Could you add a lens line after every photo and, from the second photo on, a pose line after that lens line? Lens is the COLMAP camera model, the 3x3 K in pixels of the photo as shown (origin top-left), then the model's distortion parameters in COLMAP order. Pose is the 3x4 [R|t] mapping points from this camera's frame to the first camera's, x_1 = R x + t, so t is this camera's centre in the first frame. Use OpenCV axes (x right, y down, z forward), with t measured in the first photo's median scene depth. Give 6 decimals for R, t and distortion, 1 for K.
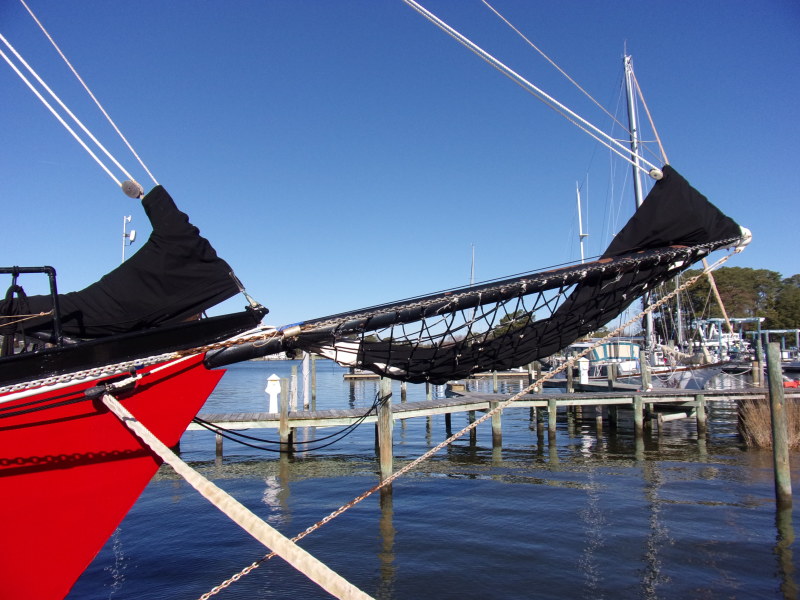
lens RADIAL K [[583.8, 0, 400.4], [0, 583.8, 303.6], [0, 0, 1]] dist [-0.064420, 0.046216]
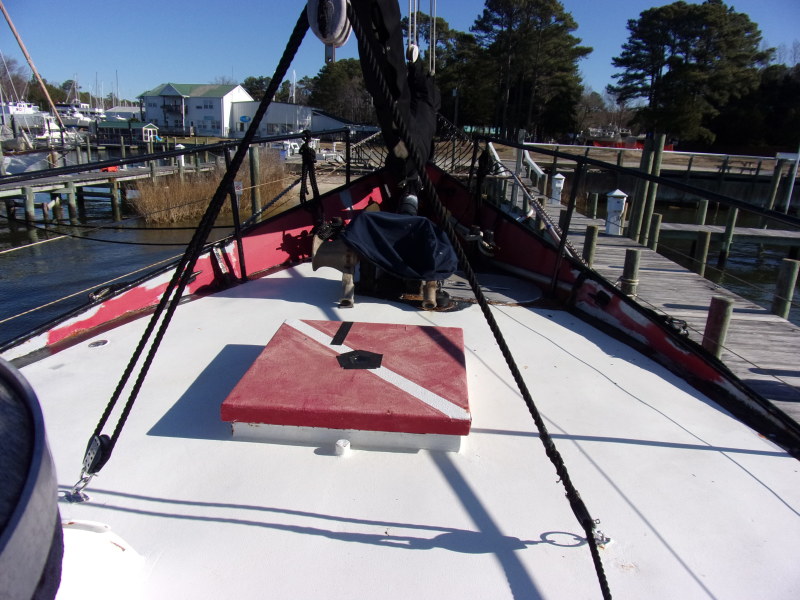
lens RADIAL K [[583.8, 0, 400.4], [0, 583.8, 303.6], [0, 0, 1]] dist [-0.064420, 0.046216]
pose [[0.237359, -0.251558, 0.938285, -1.745787], [-0.123510, 0.950234, 0.286007, -0.030232], [-0.963538, -0.183774, 0.194477, 0.725180]]
